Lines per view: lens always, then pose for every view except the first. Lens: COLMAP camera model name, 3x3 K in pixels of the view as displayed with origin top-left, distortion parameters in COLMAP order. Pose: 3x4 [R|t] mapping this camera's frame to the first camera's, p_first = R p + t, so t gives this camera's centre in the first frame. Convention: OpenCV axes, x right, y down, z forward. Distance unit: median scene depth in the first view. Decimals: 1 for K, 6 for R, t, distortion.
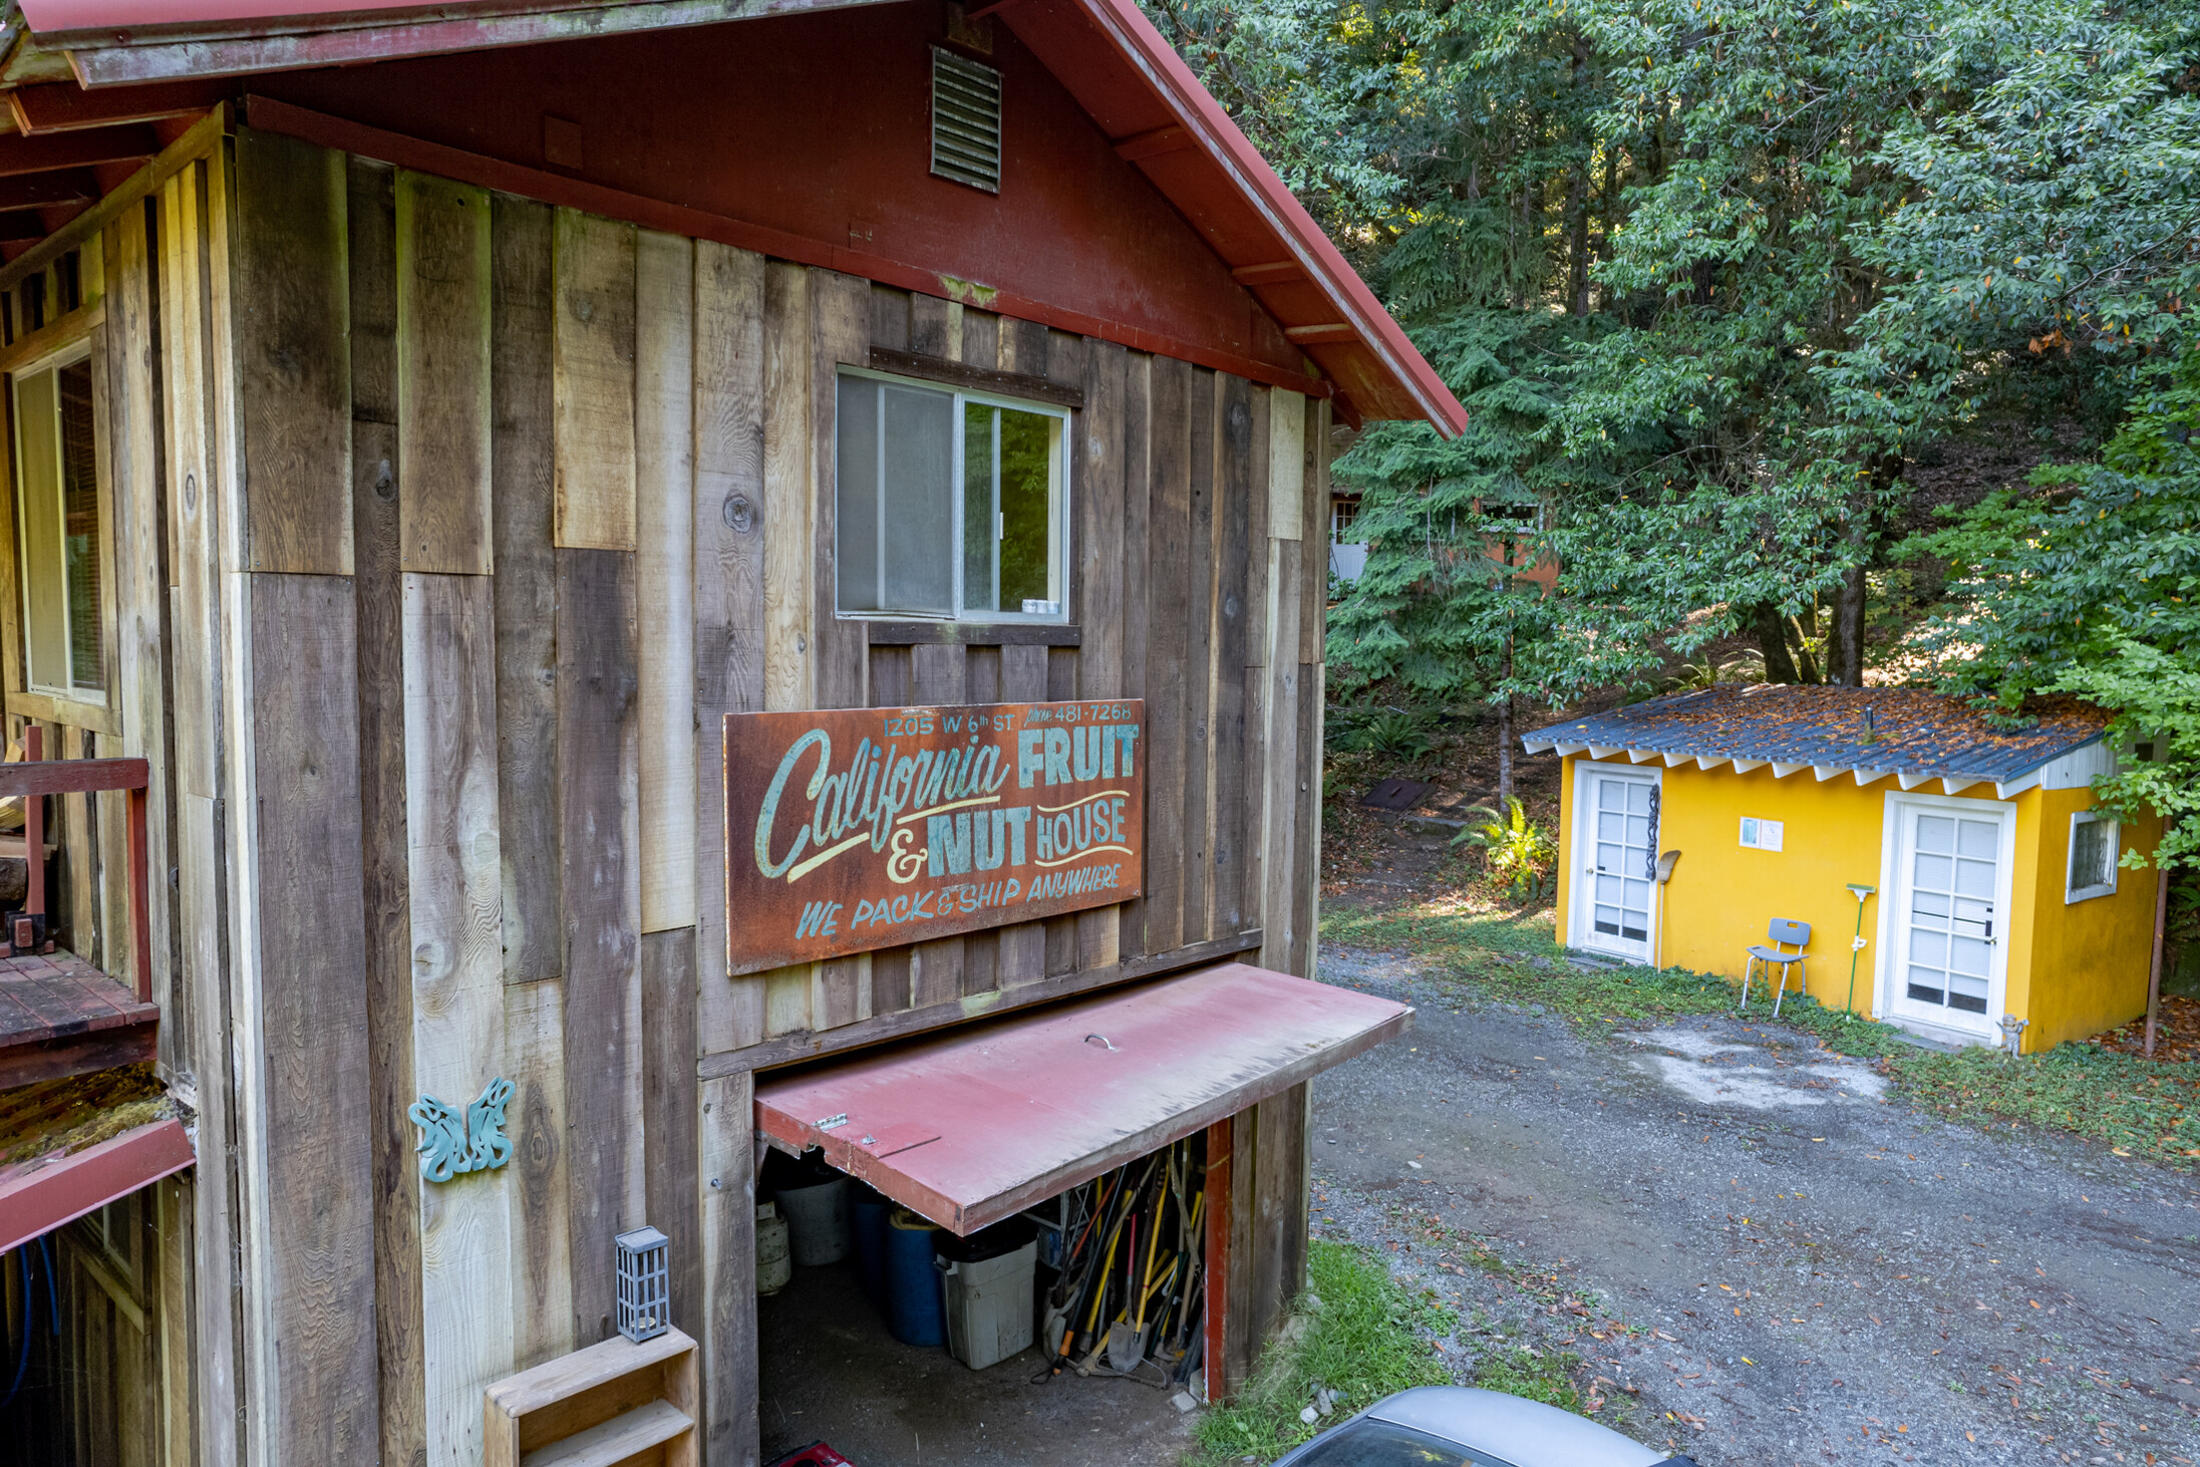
lens RADIAL K [[1421.8, 0, 1156.1], [0, 1421.8, 732.8], [0, 0, 1]] dist [-0.087863, 0.086924]
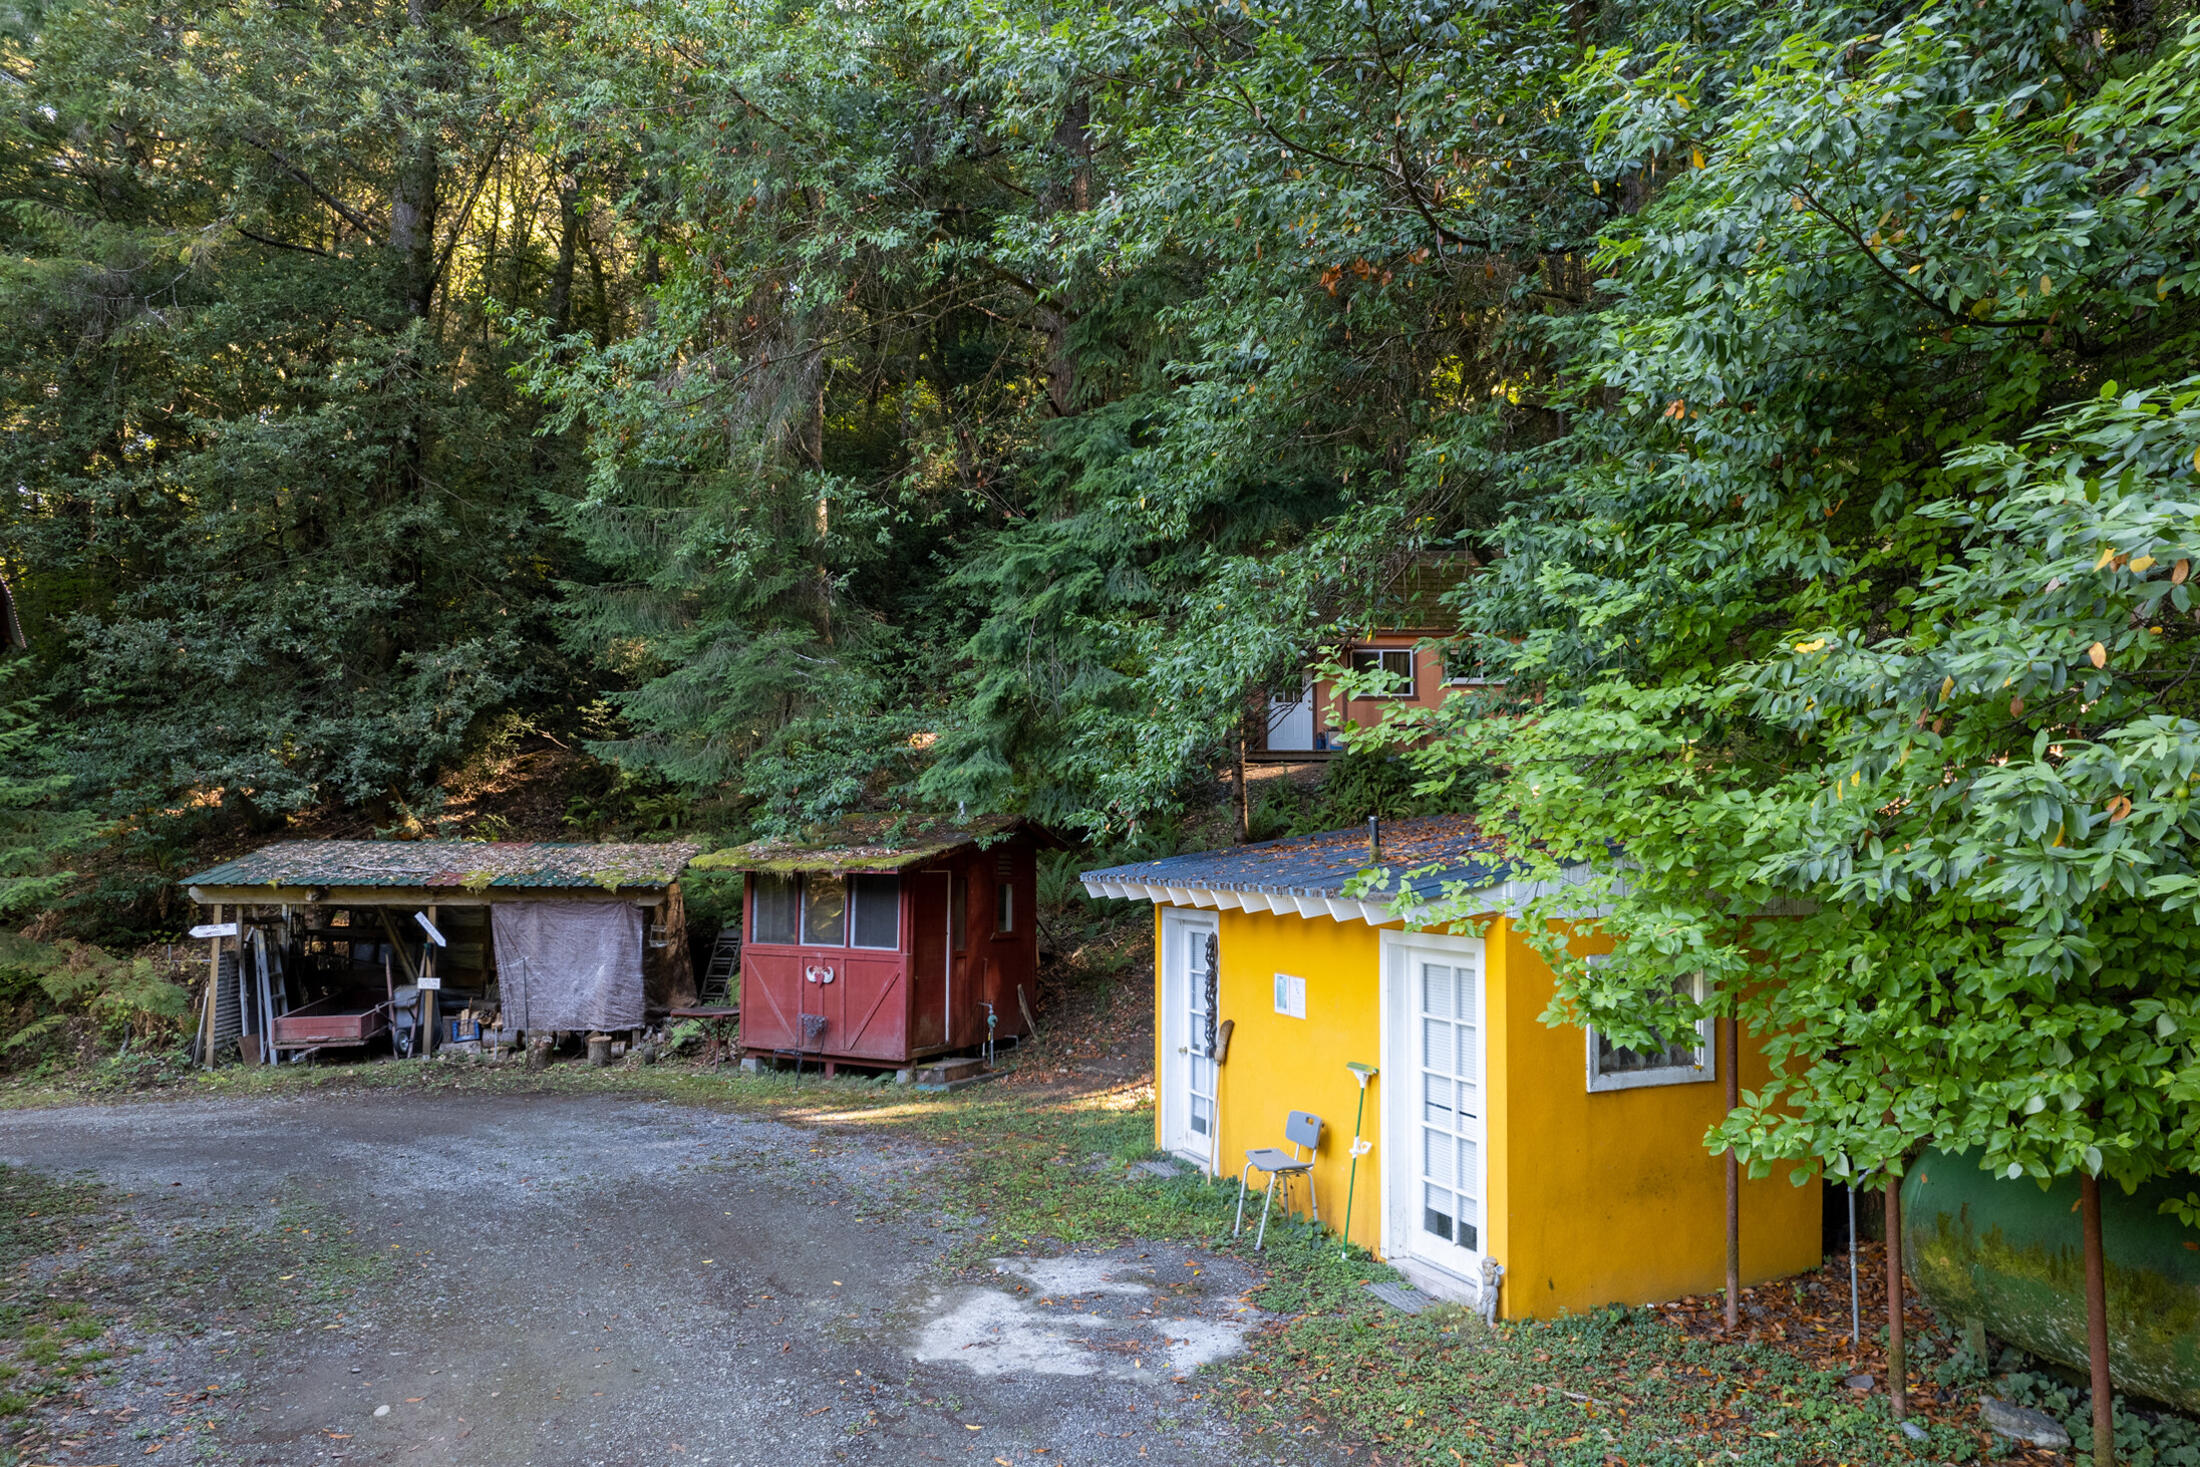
lens RADIAL K [[1421.8, 0, 1156.1], [0, 1421.8, 732.8], [0, 0, 1]] dist [-0.087863, 0.086924]
pose [[0.971921, -0.037515, -0.232300, 0.619175], [0.003331, 0.989304, -0.145830, 0.049824], [0.235286, 0.140961, 0.961650, 0.275945]]
